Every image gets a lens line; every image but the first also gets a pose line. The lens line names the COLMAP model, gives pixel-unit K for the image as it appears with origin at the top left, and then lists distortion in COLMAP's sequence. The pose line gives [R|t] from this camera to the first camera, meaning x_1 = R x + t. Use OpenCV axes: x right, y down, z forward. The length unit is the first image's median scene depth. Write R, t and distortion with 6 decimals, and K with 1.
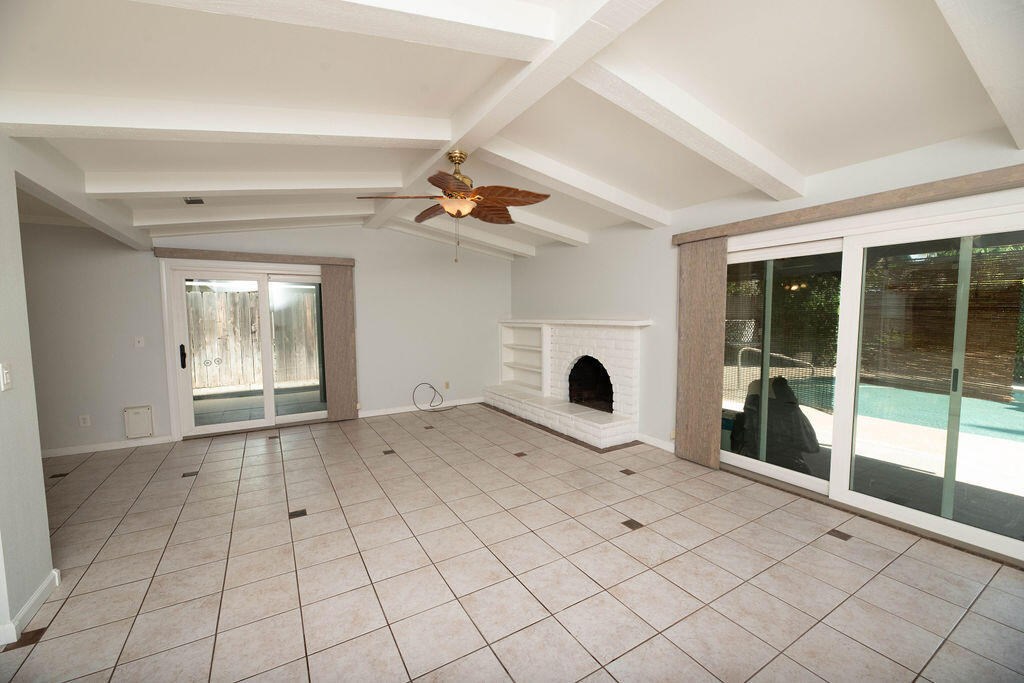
lens RADIAL K [[411.2, 0, 509.5], [0, 411.2, 346.5], [0, 0, 1]] dist [0.001815, -0.004081]
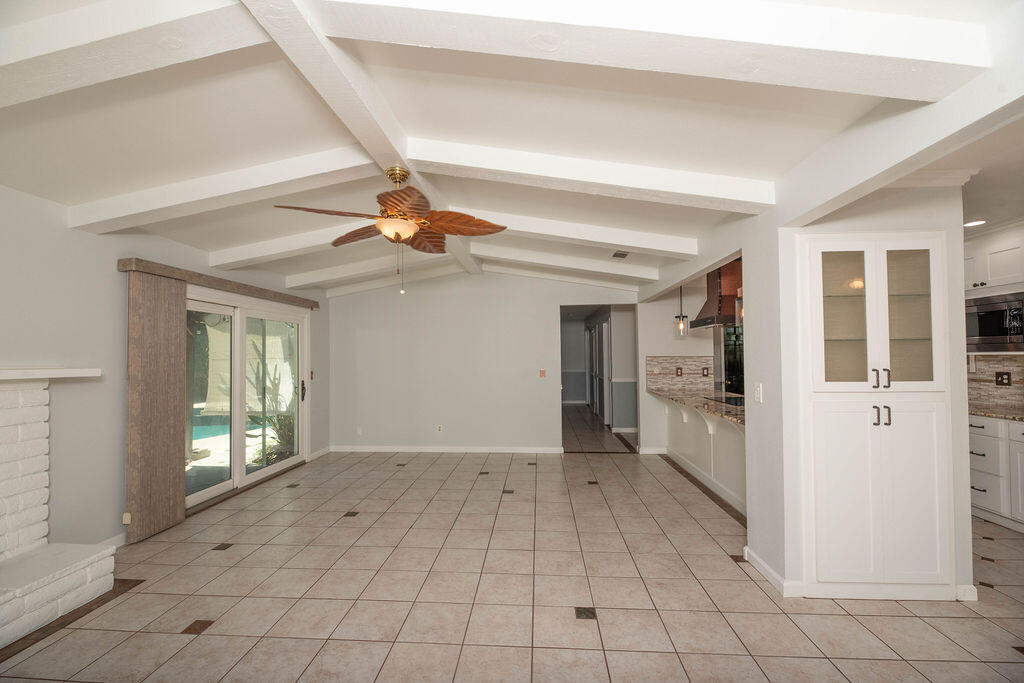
lens RADIAL K [[420.7, 0, 509.9], [0, 420.7, 346.3], [0, 0, 1]] dist [0.000778, -0.003997]
pose [[-0.821628, 0.029034, 0.569284, -0.563257], [0.058659, 0.997706, 0.033777, -0.076953], [-0.566998, 0.061146, -0.821447, 1.107652]]
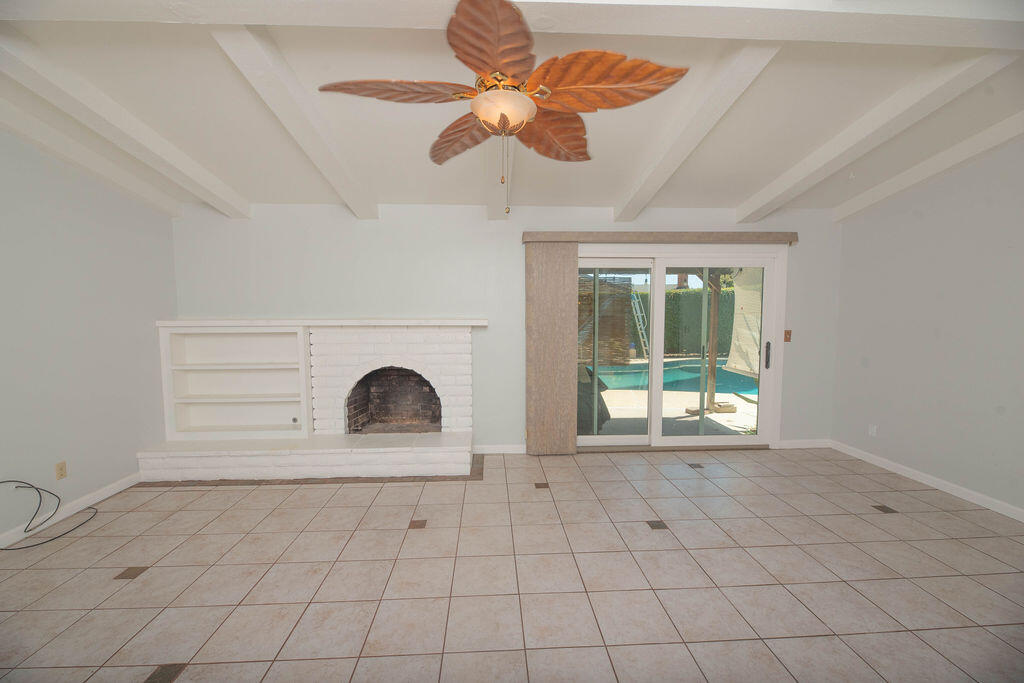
lens RADIAL K [[411.2, 0, 509.5], [0, 411.2, 346.5], [0, 0, 1]] dist [0.001815, -0.004081]
pose [[0.467169, -0.060492, 0.882096, -0.435306], [0.067274, 0.997197, 0.032756, -0.028953], [-0.881605, 0.044040, 0.469929, 0.513310]]
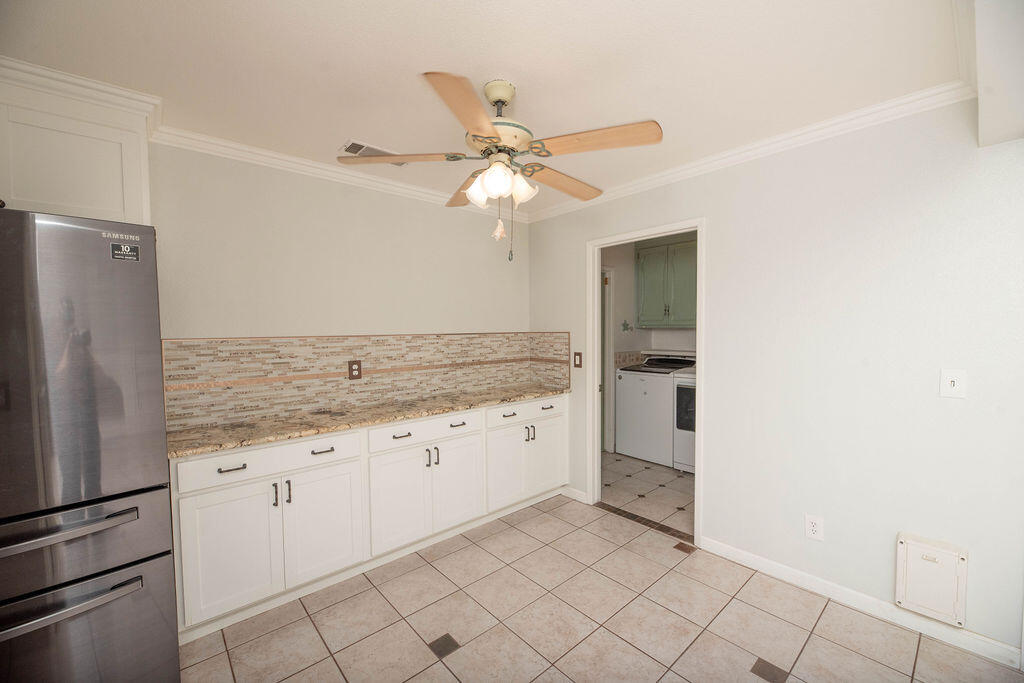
lens RADIAL K [[411.2, 0, 509.5], [0, 411.2, 346.5], [0, 0, 1]] dist [0.001815, -0.004081]
pose [[0.185076, 0.045664, -0.981663, -0.595019], [-0.062107, 0.997466, 0.034690, -0.033961], [0.980760, 0.054548, 0.187443, 0.504384]]
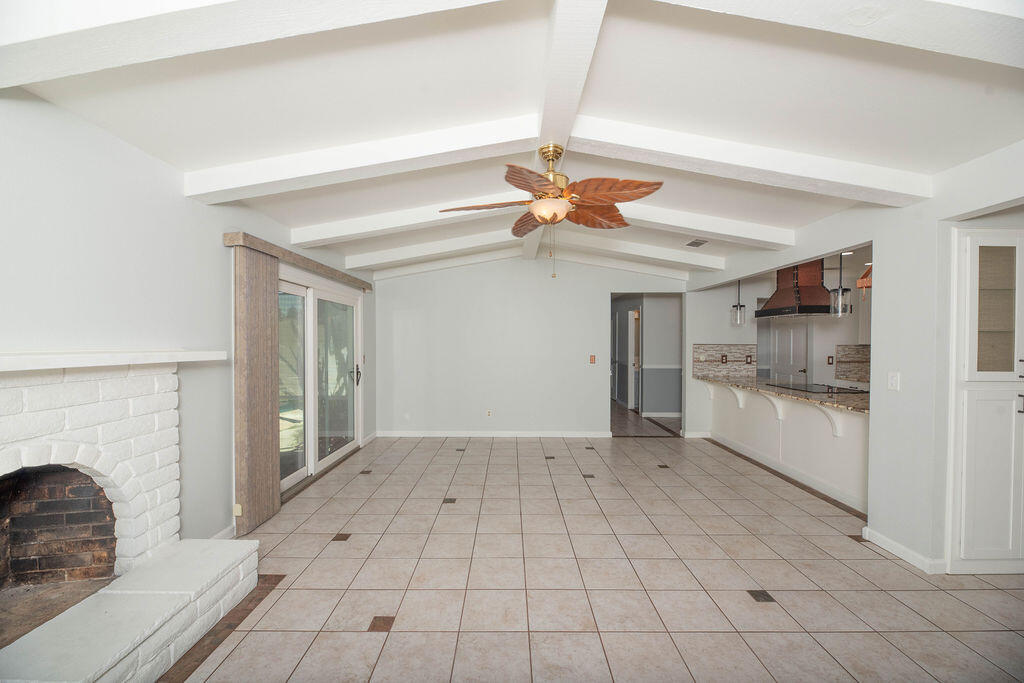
lens RADIAL K [[411.2, 0, 509.5], [0, 411.2, 346.5], [0, 0, 1]] dist [0.001815, -0.004081]
pose [[-0.857472, -0.000351, 0.514530, -0.334035], [0.043160, 0.996426, 0.072607, -0.089612], [-0.512716, 0.084465, -0.854393, 1.224293]]
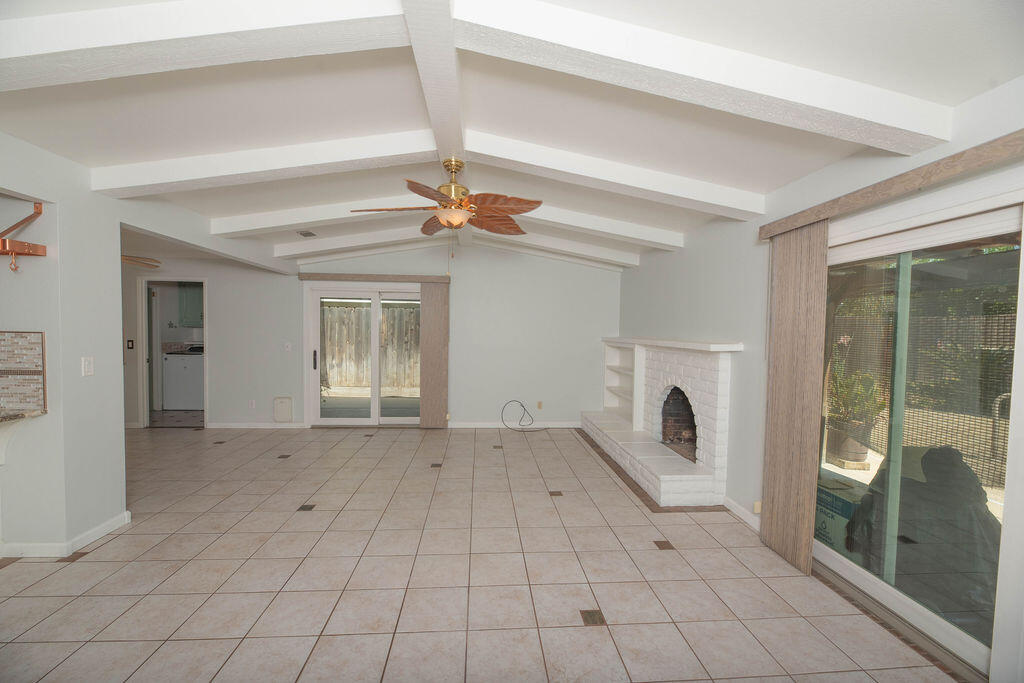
lens RADIAL K [[417.0, 0, 509.9], [0, 417.0, 345.8], [0, 0, 1]] dist [0.000115, -0.003716]
pose [[0.894327, 0.038087, -0.445790, 0.297615], [-0.056174, 0.998044, -0.027424, -0.016935], [0.443874, 0.049568, 0.894717, 0.145954]]
